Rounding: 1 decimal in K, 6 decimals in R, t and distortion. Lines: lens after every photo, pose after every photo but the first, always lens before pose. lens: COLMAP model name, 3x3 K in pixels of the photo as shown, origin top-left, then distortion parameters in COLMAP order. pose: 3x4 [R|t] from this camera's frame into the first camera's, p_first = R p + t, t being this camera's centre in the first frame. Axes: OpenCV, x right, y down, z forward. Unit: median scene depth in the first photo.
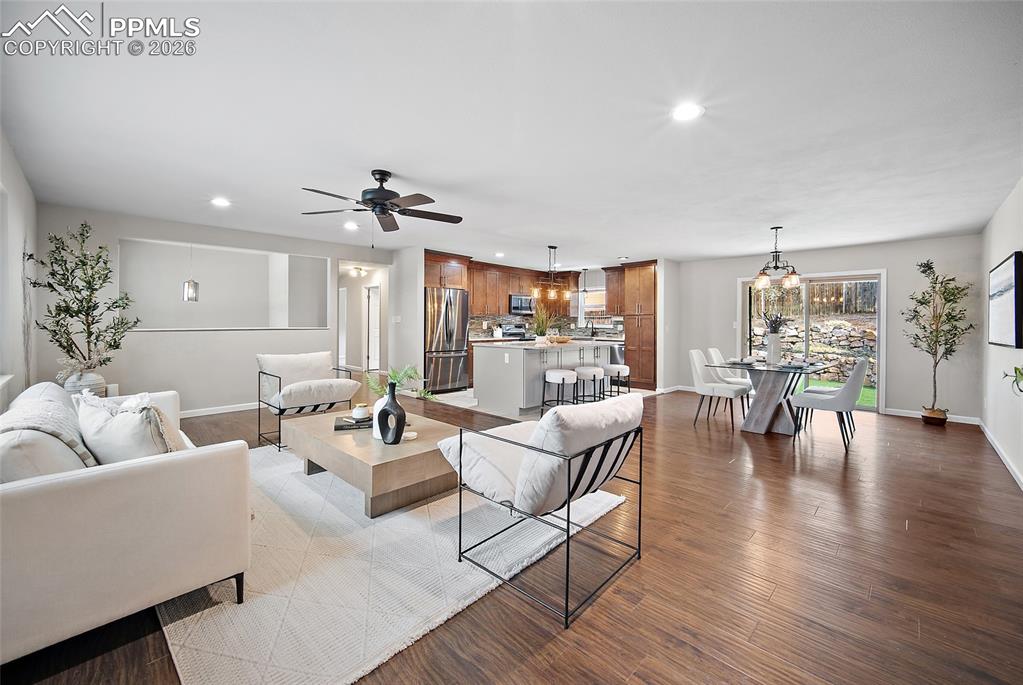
lens RADIAL K [[414.4, 0, 517.7], [0, 414.4, 325.8], [0, 0, 1]] dist [-0.002051, -0.000174]
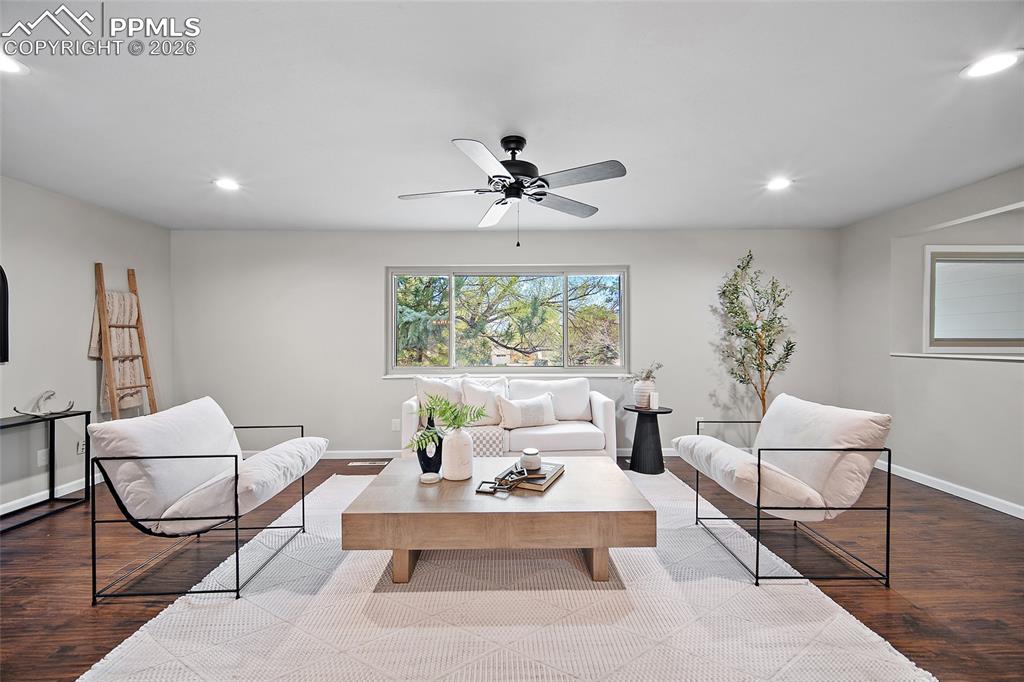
lens RADIAL K [[401.6, 0, 514.3], [0, 401.6, 338.2], [0, 0, 1]] dist [-0.001453, -0.000167]
pose [[-0.716845, -0.007373, -0.697193, 0.060221], [-0.009596, 0.999954, -0.000708, -0.006927], [0.697166, 0.006182, -0.716883, 0.552645]]
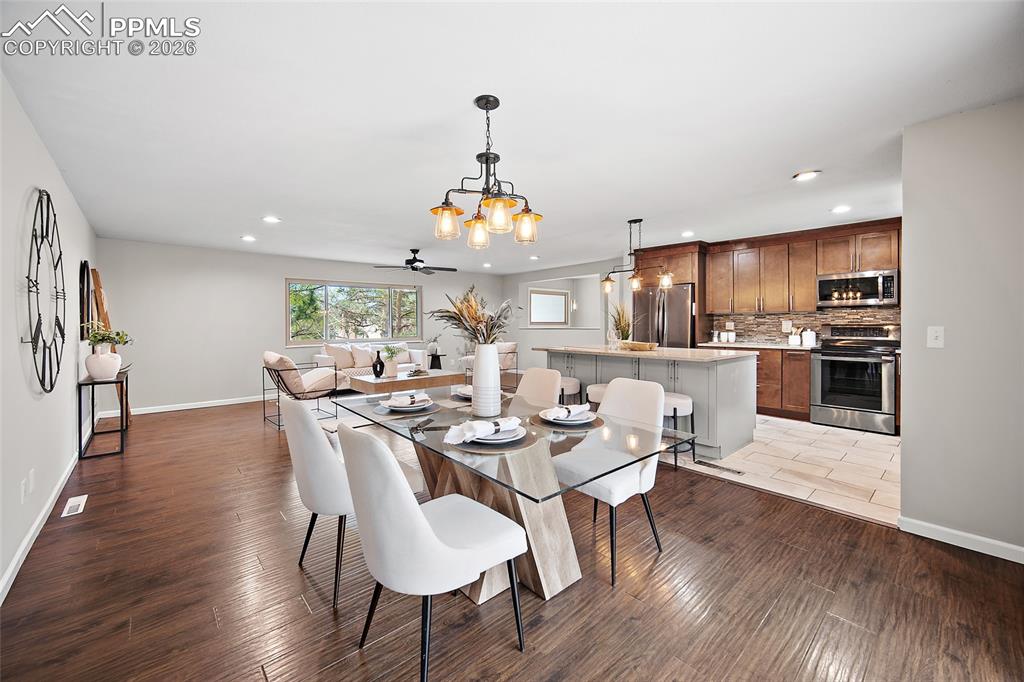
lens RADIAL K [[404.9, 0, 515.1], [0, 404.9, 329.1], [0, 0, 1]] dist [-0.000762, -0.000180]
pose [[-0.072927, 0.006888, -0.997313, 0.582775], [-0.002074, 0.999973, 0.007058, -0.000065], [0.997335, 0.002583, -0.072911, 0.596372]]
